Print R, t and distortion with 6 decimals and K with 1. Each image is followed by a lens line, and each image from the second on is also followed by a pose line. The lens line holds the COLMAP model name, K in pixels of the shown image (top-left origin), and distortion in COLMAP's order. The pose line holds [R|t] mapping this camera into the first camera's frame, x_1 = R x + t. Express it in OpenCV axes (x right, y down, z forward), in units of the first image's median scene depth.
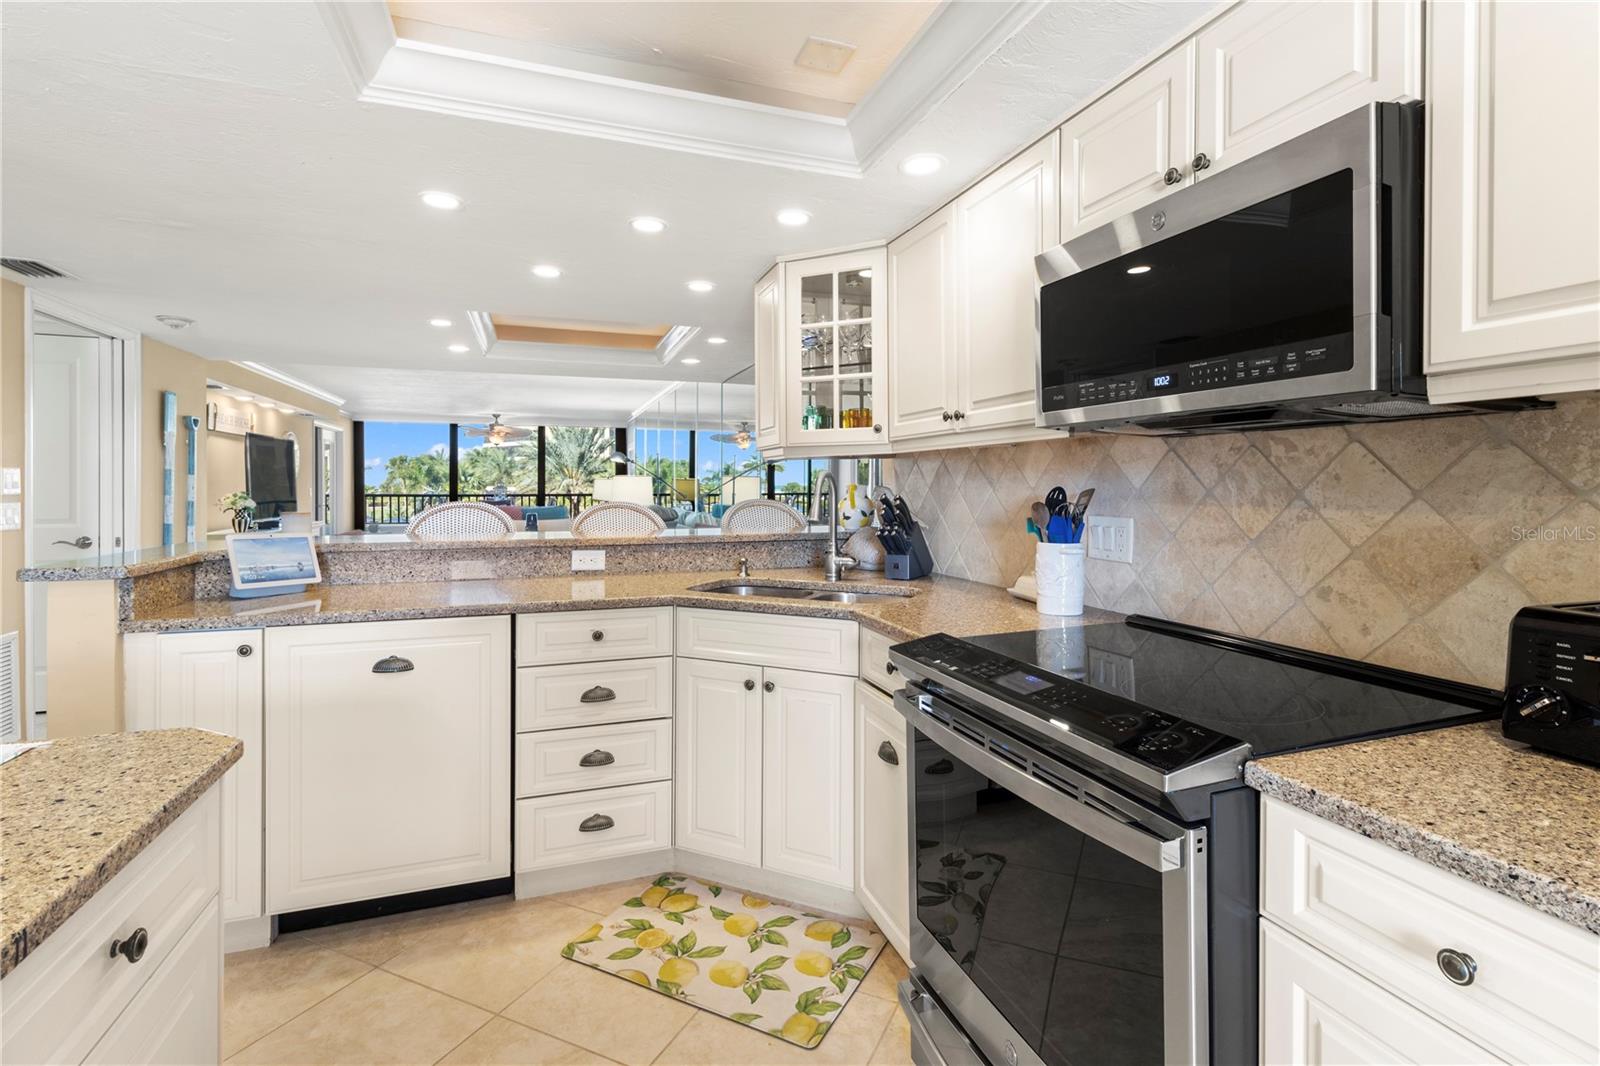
lens RADIAL K [[723.6, 0, 785.8], [0, 723.6, 488.4], [0, 0, 1]] dist [0.001618, -0.001420]
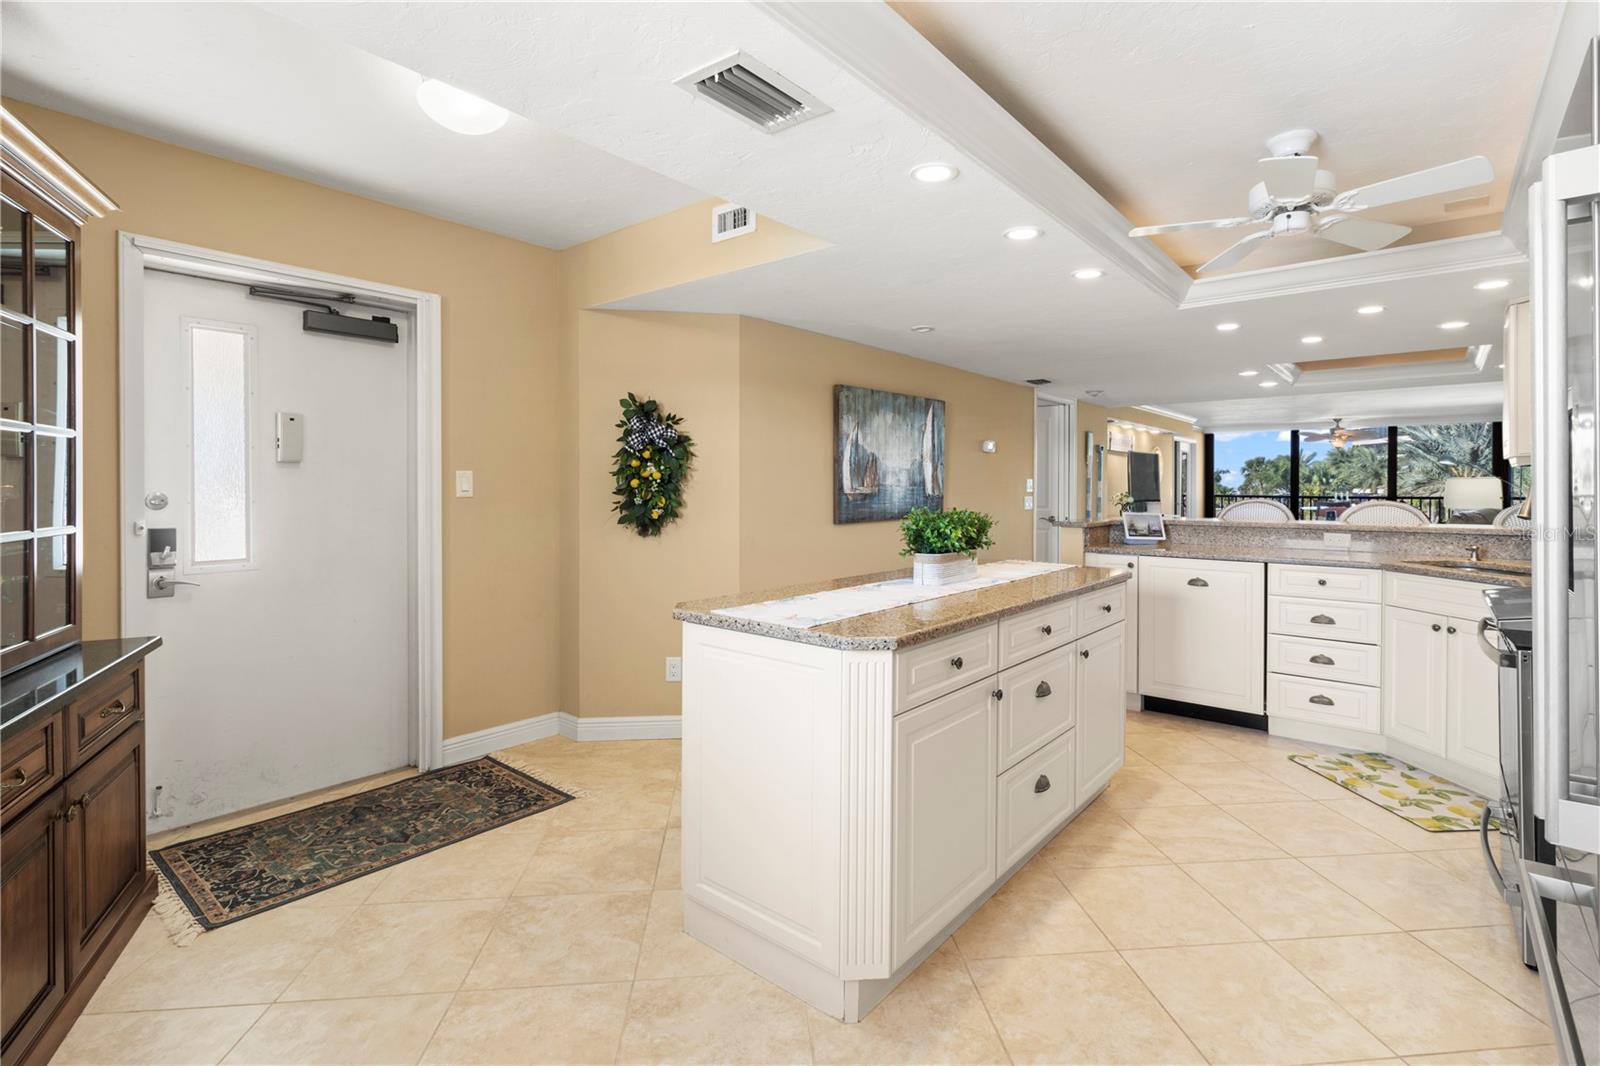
lens RADIAL K [[723.6, 0, 839.6], [0, 723.6, 492.2], [0, 0, 1]] dist [0.001618, -0.001420]
pose [[0.525902, 0.006320, -0.850522, 0.407911], [-0.004019, 0.999980, 0.004946, 0.001324], [0.850536, 0.000817, 0.525917, -0.565836]]
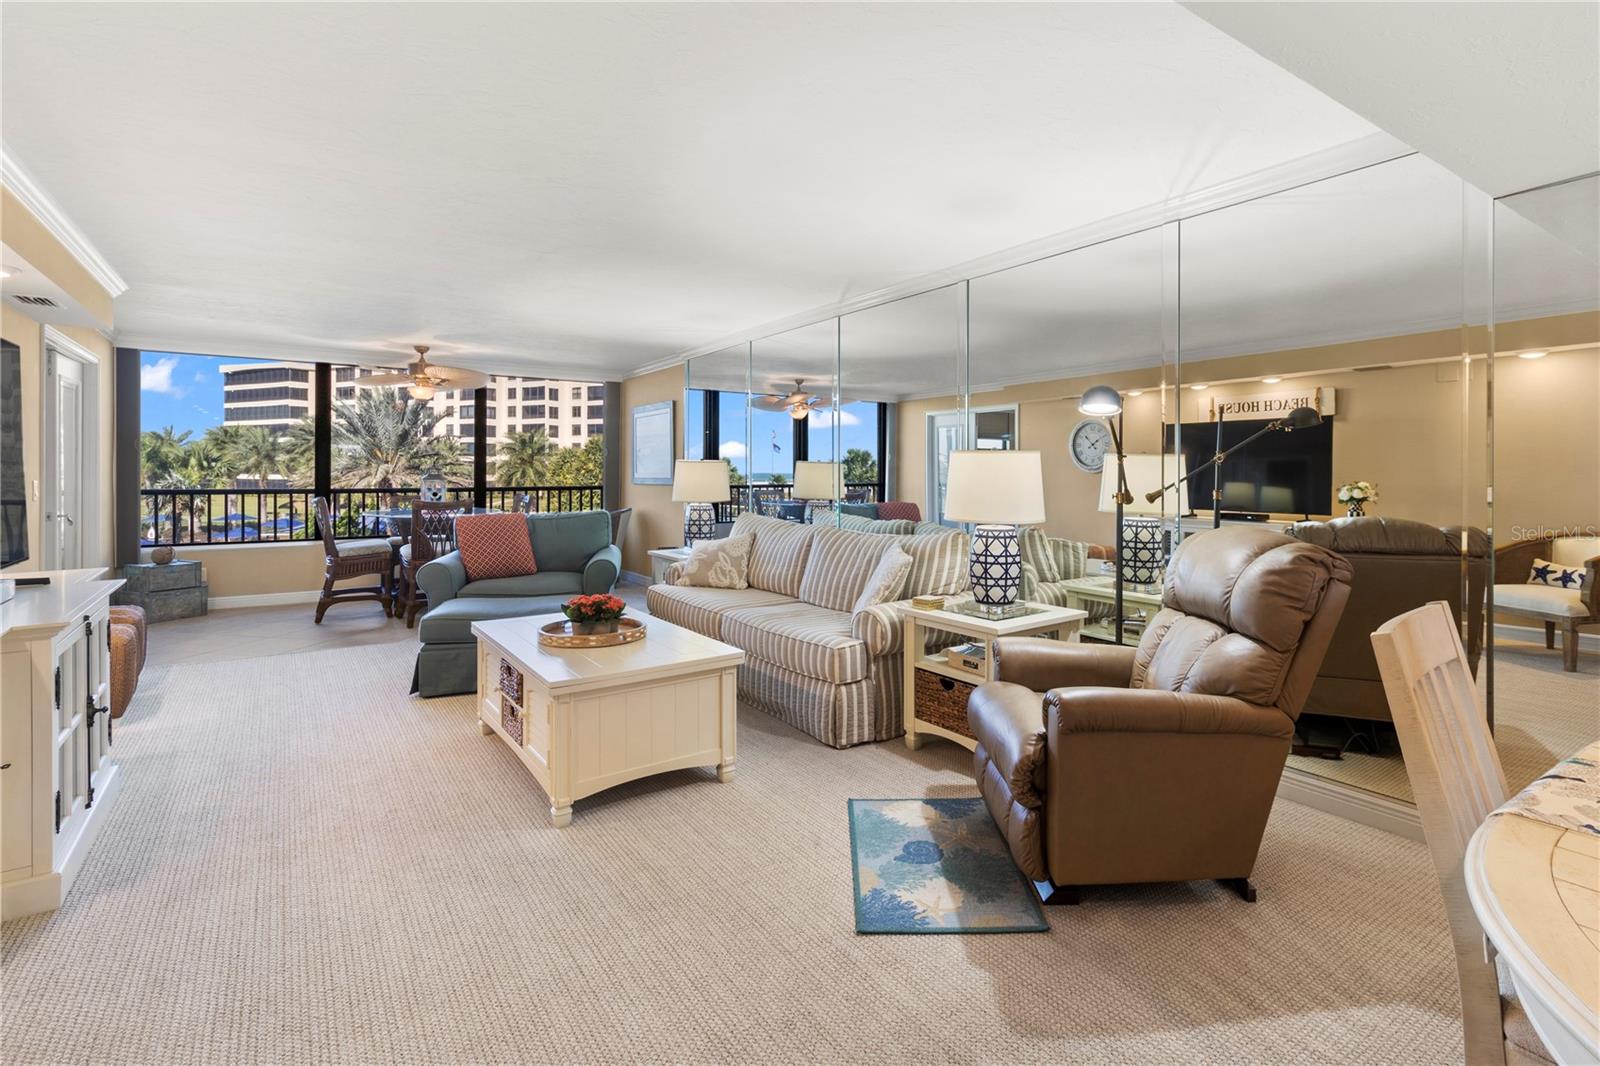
lens RADIAL K [[723.6, 0, 779.1], [0, 723.6, 478.2], [0, 0, 1]] dist [0.001618, -0.001420]
pose [[0.961825, -0.001289, 0.273664, -1.104025], [0.000719, 0.999997, 0.002184, 0.005203], [-0.273666, -0.001904, 0.961823, 1.443260]]
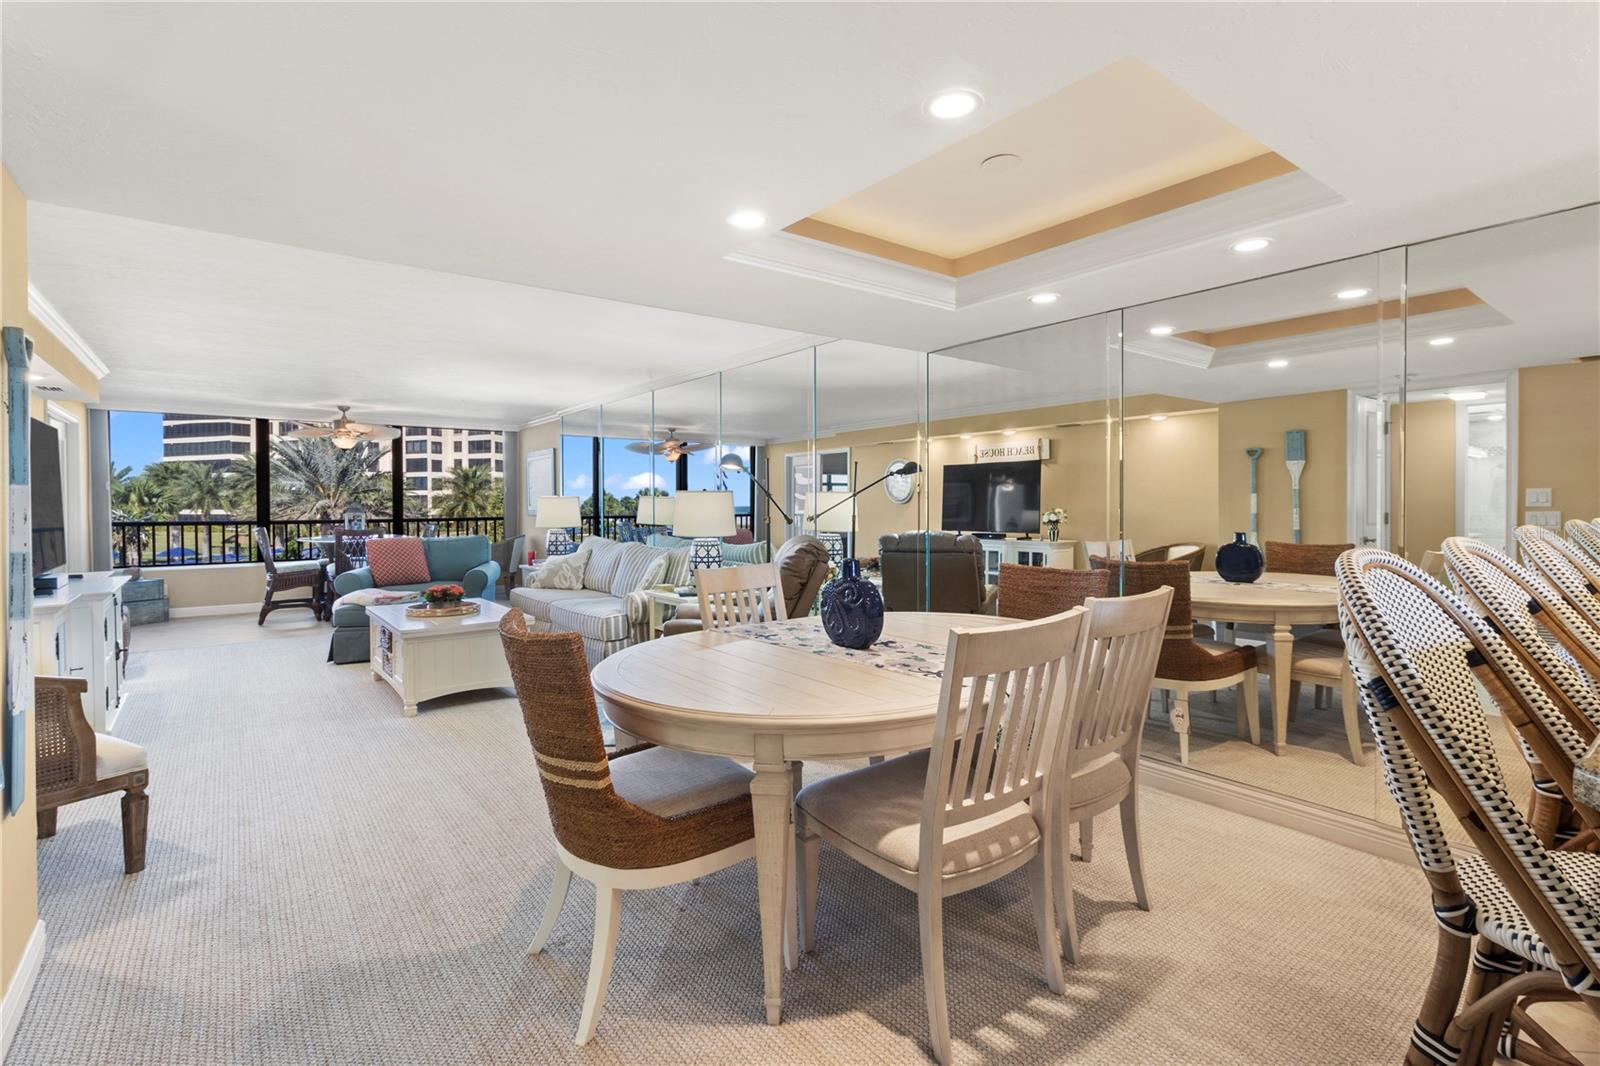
lens RADIAL K [[723.6, 0, 781.5], [0, 723.6, 519.1], [0, 0, 1]] dist [0.001618, -0.001420]
pose [[0.945590, -0.011917, 0.325141, -0.869945], [0.007527, 0.999863, 0.014758, 0.010218], [-0.325272, -0.011507, 0.945550, 0.700895]]
